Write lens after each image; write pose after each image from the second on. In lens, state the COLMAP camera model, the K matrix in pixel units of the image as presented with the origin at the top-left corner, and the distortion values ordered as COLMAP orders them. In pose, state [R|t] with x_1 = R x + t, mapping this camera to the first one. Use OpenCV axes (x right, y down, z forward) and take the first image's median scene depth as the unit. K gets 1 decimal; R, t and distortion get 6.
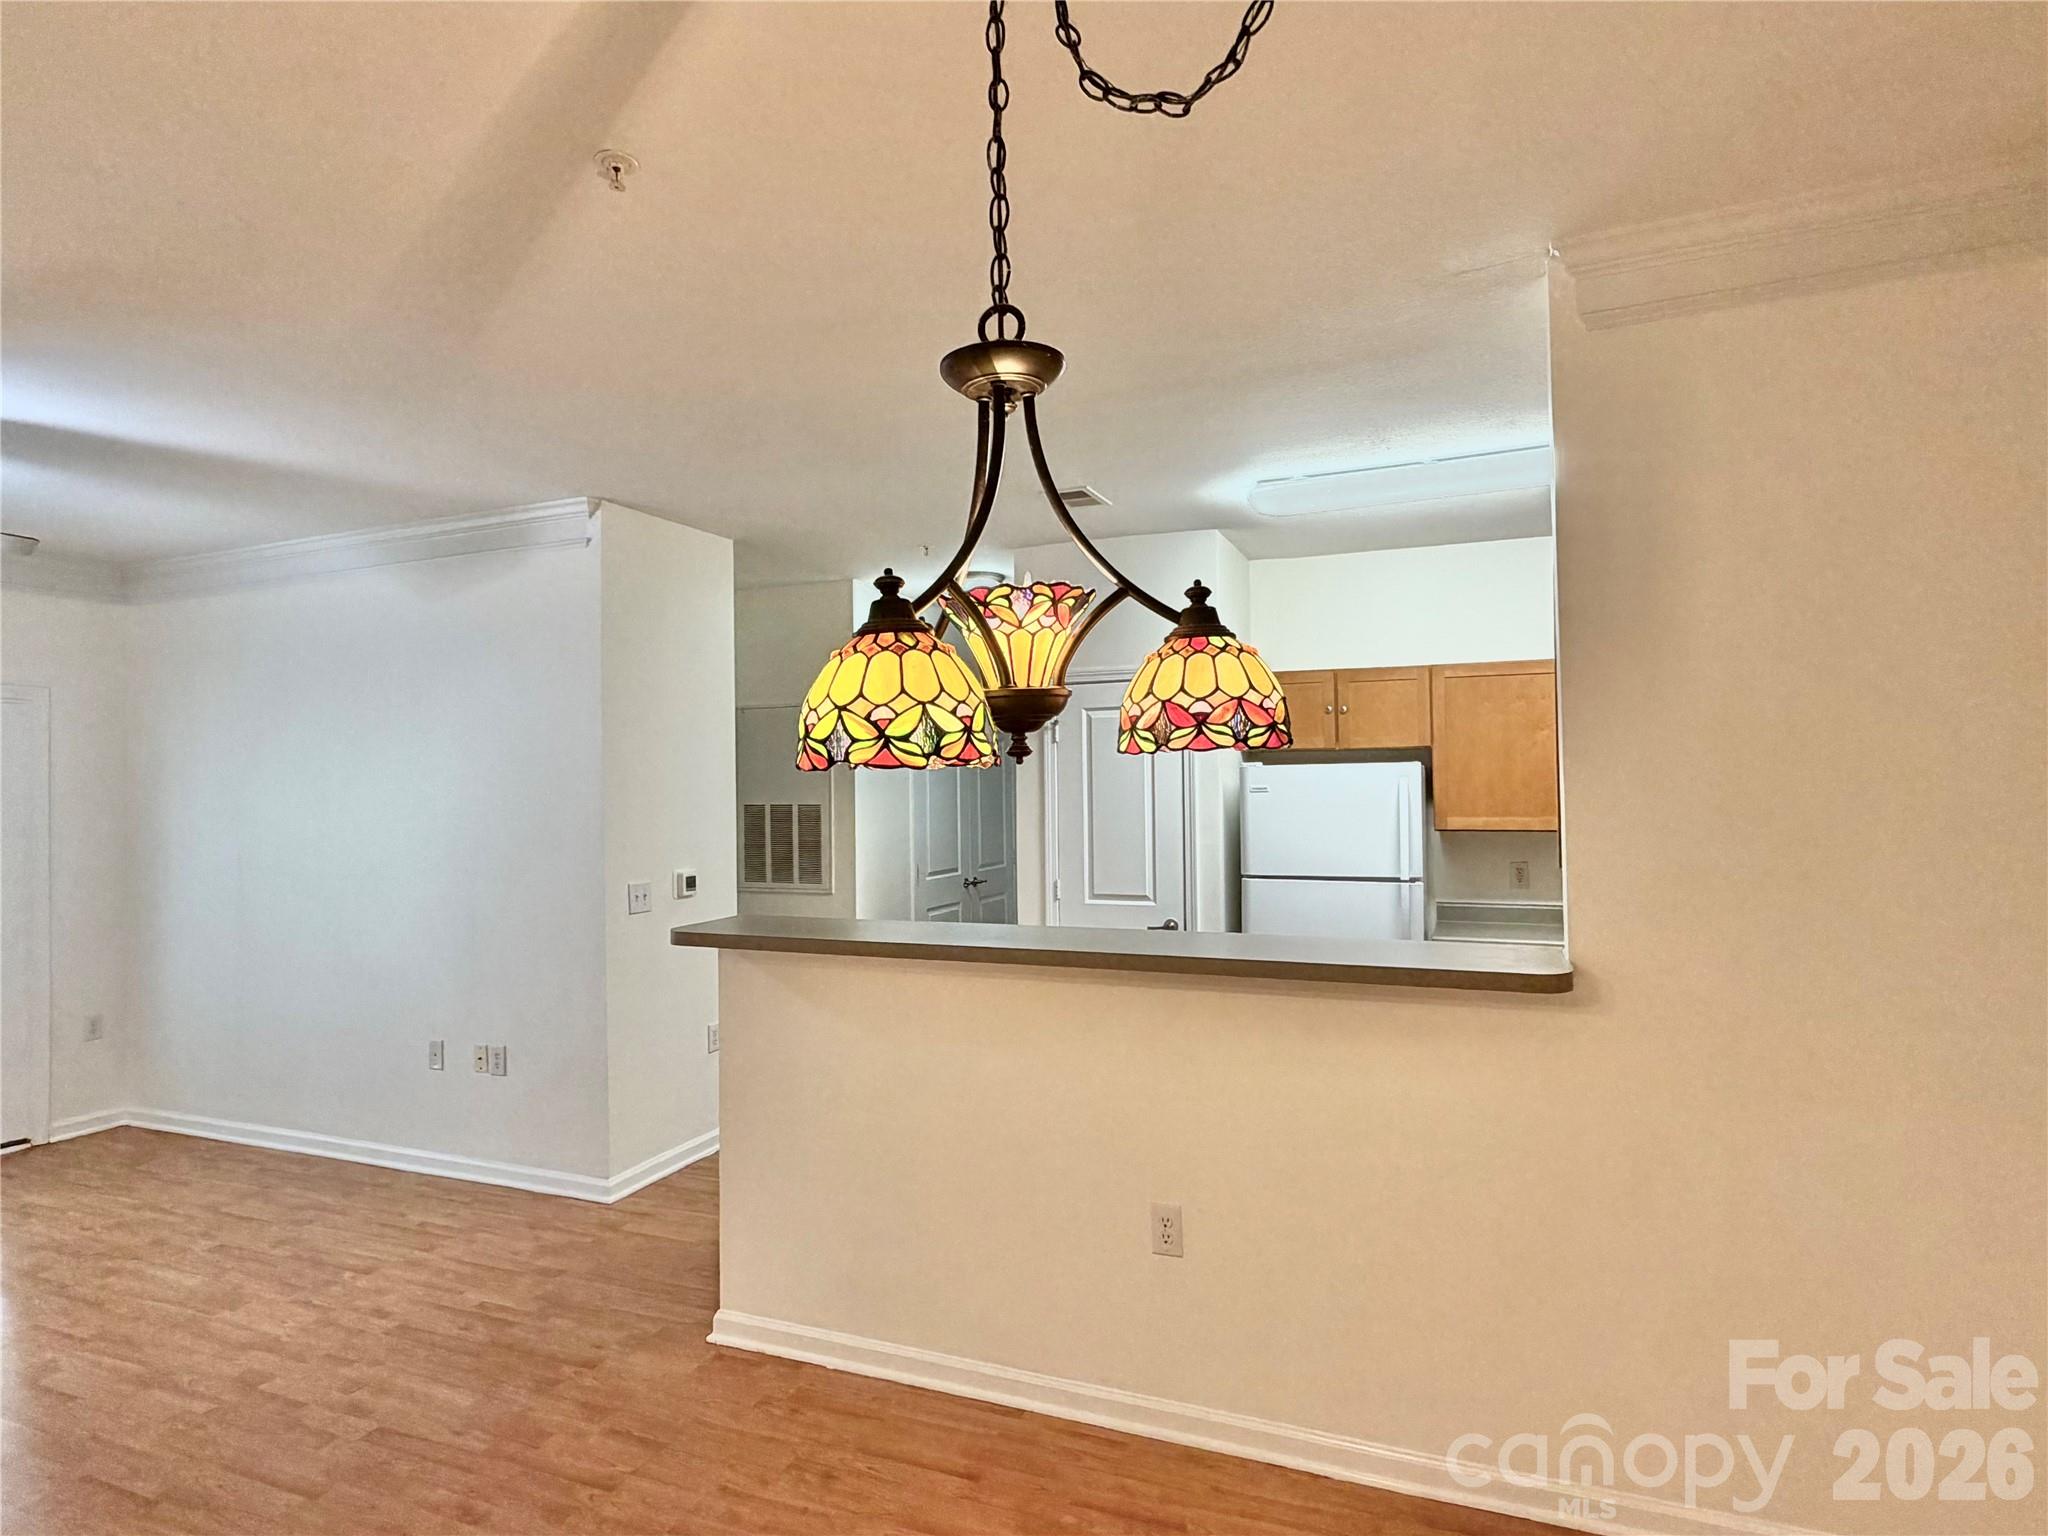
lens RADIAL K [[1115.3, 0, 1012.1], [0, 1115.3, 767.2], [0, 0, 1]] dist [0.006488, -0.002003]
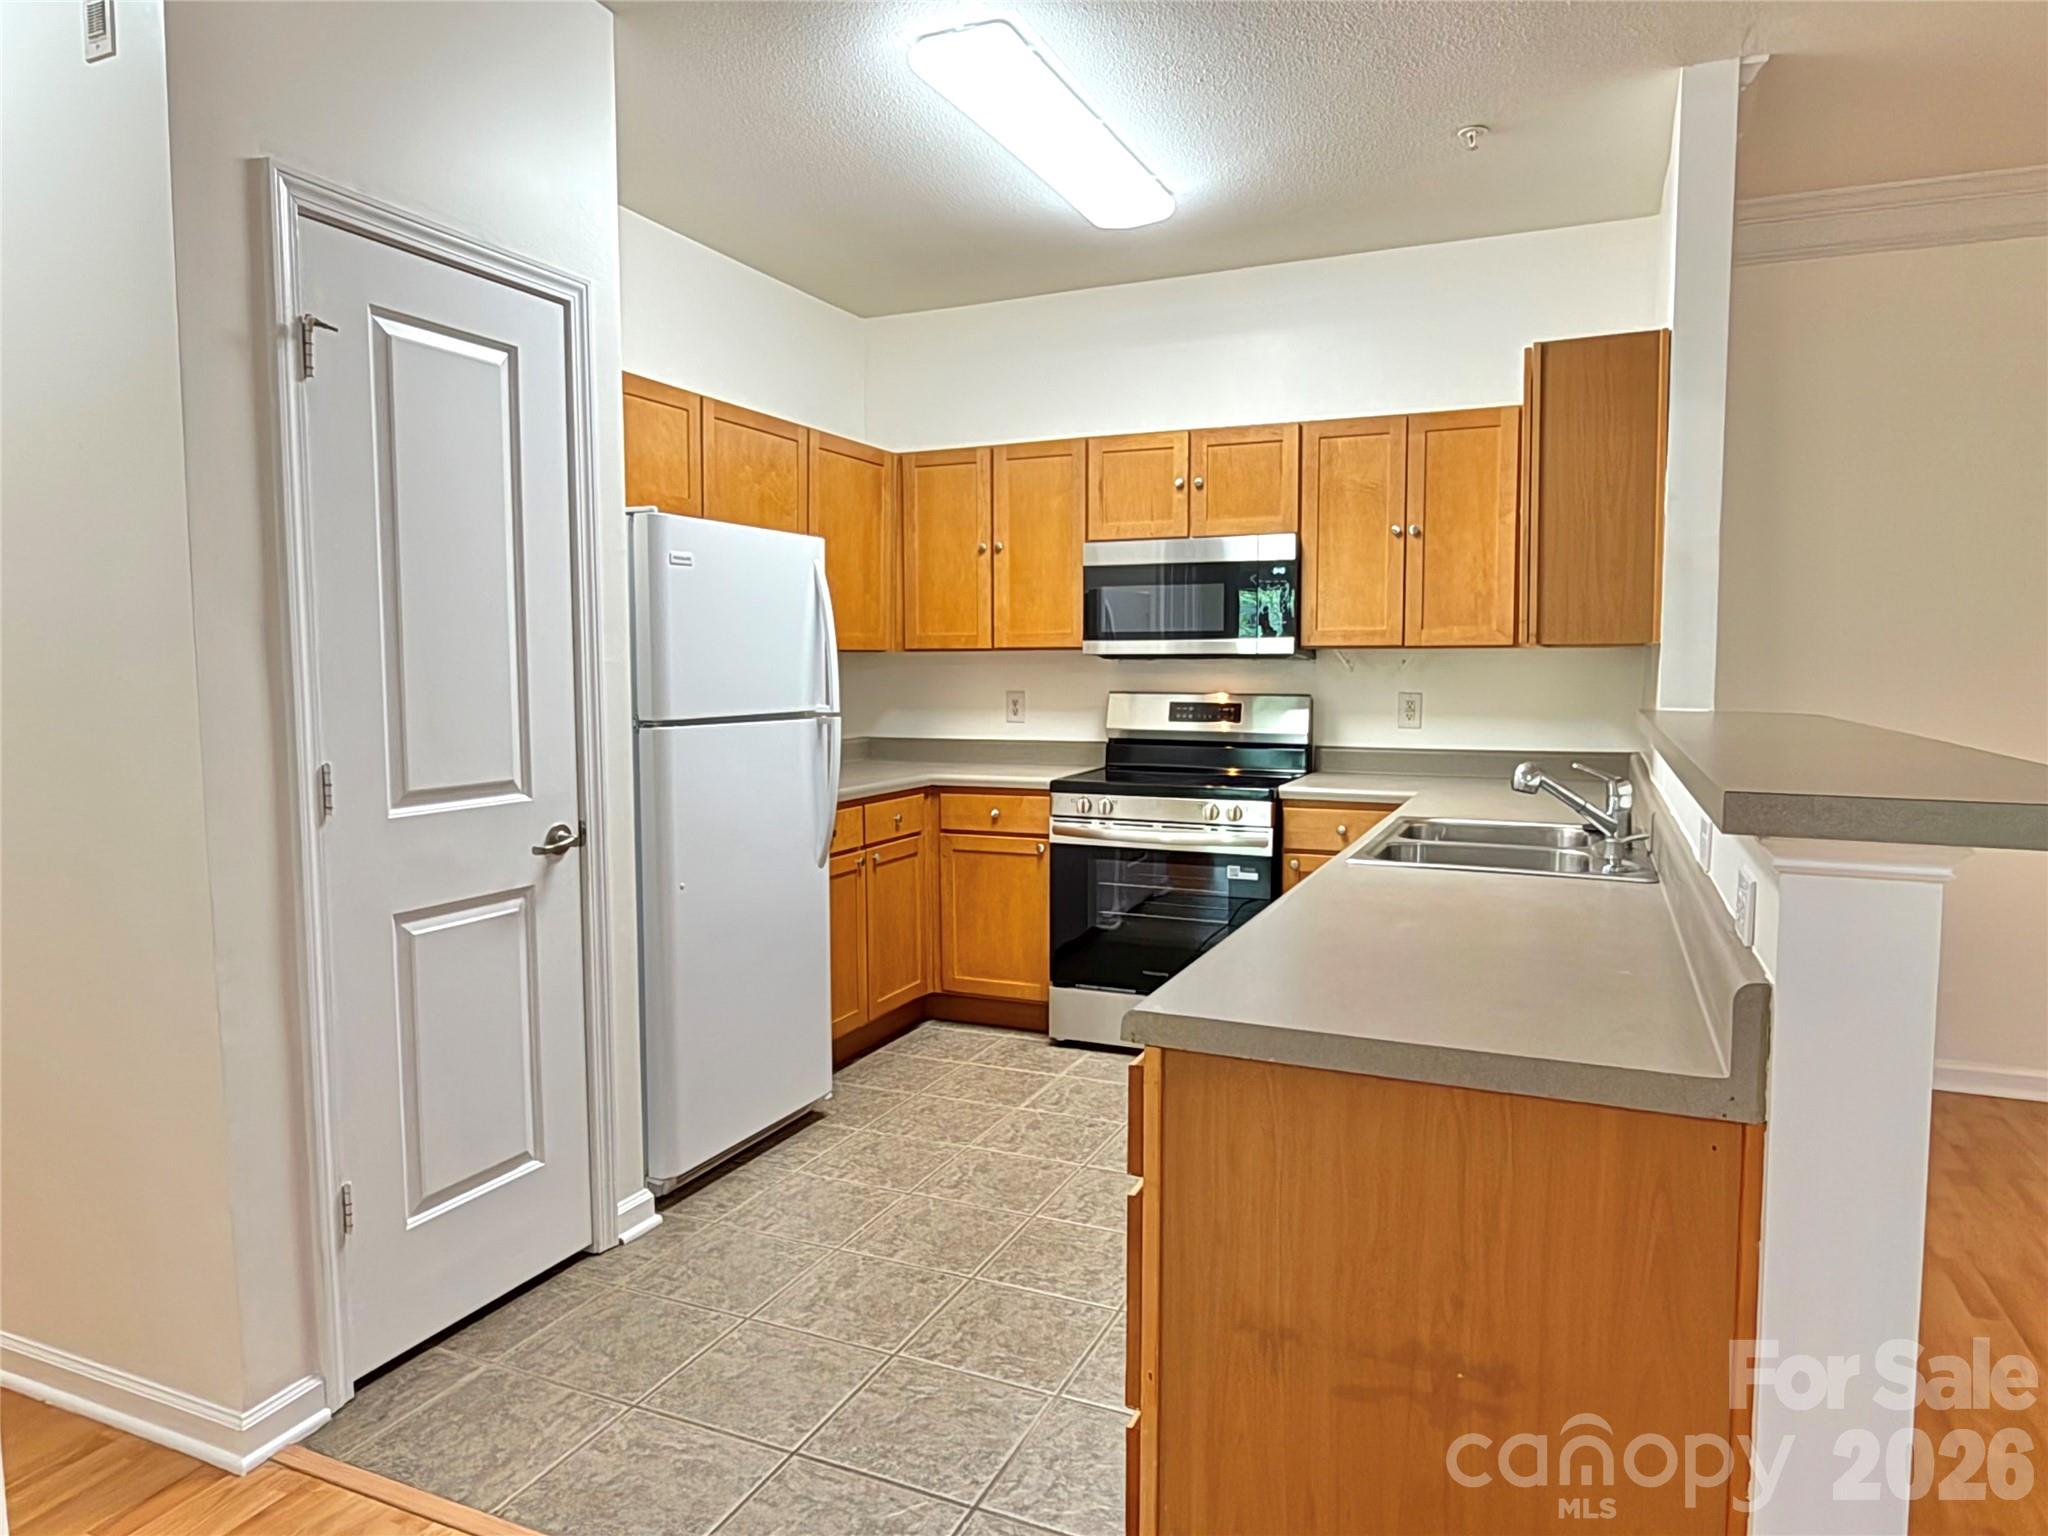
lens RADIAL K [[1292.9, 0, 1026.4], [0, 1292.9, 767.8], [0, 0, 1]] dist [0.003628, -0.000108]
pose [[0.010624, -0.069003, 0.997560, -0.455569], [-0.017868, 0.997444, 0.069185, 0.082356], [-0.999784, -0.018560, 0.009364, 0.922430]]
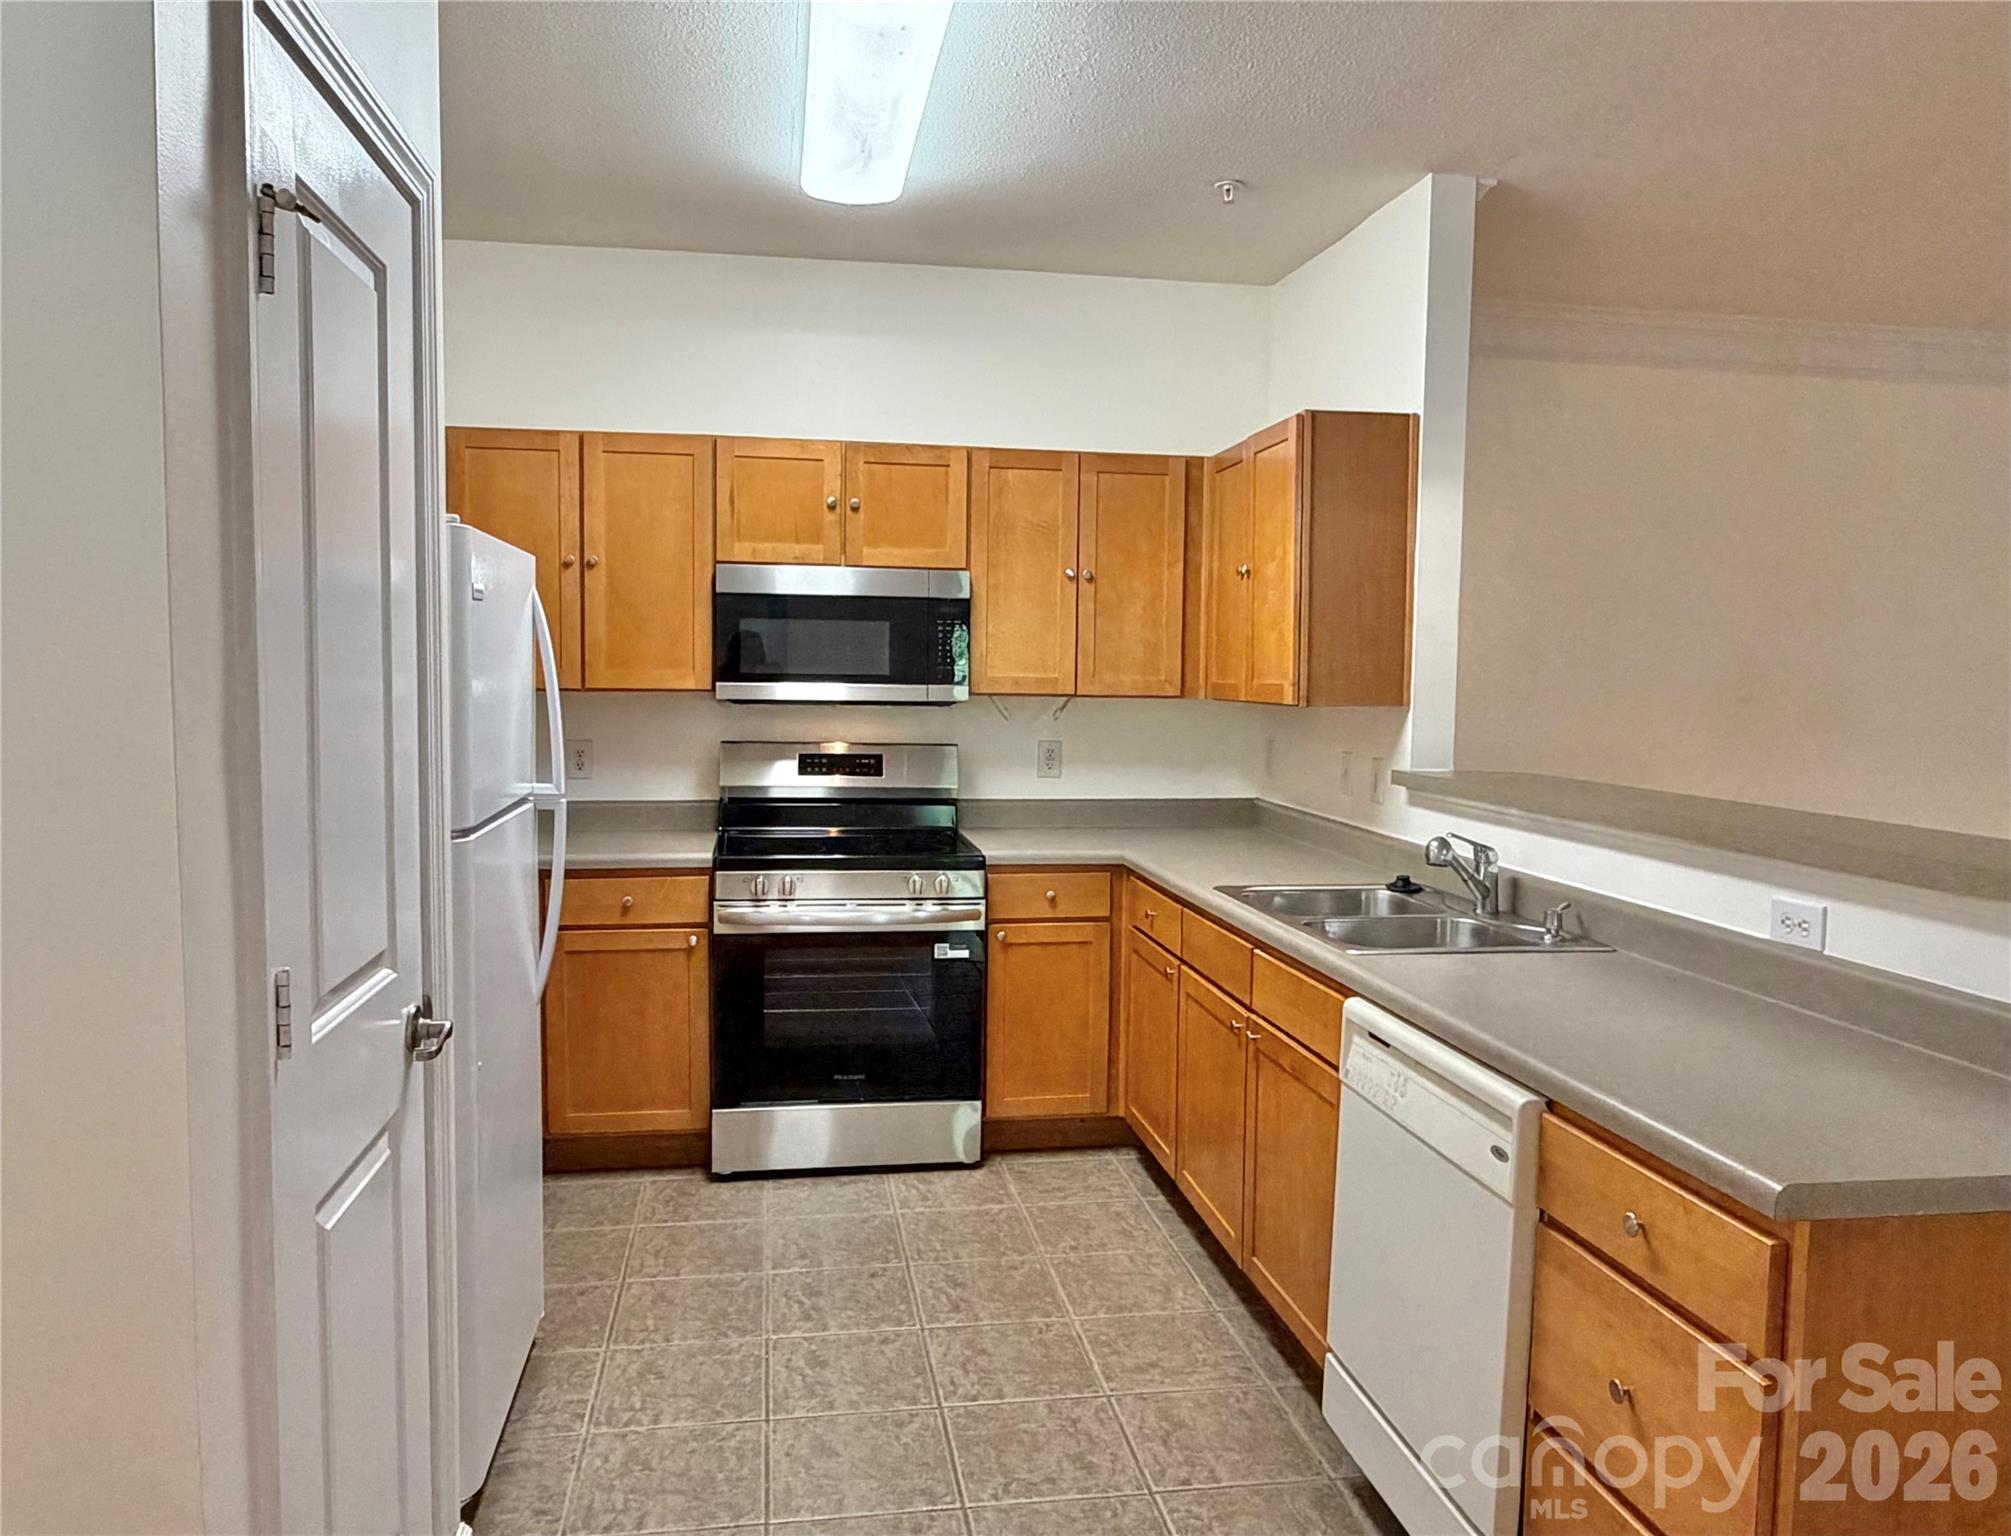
lens RADIAL K [[1416.1, 0, 1010.0], [0, 1416.1, 771.5], [0, 0, 1]] dist [0.006062, -0.001854]
pose [[-0.538542, -0.057108, 0.840662, -0.304783], [-0.024493, 0.998340, 0.052128, 0.056002], [-0.842243, 0.007483, -0.539046, 1.235578]]
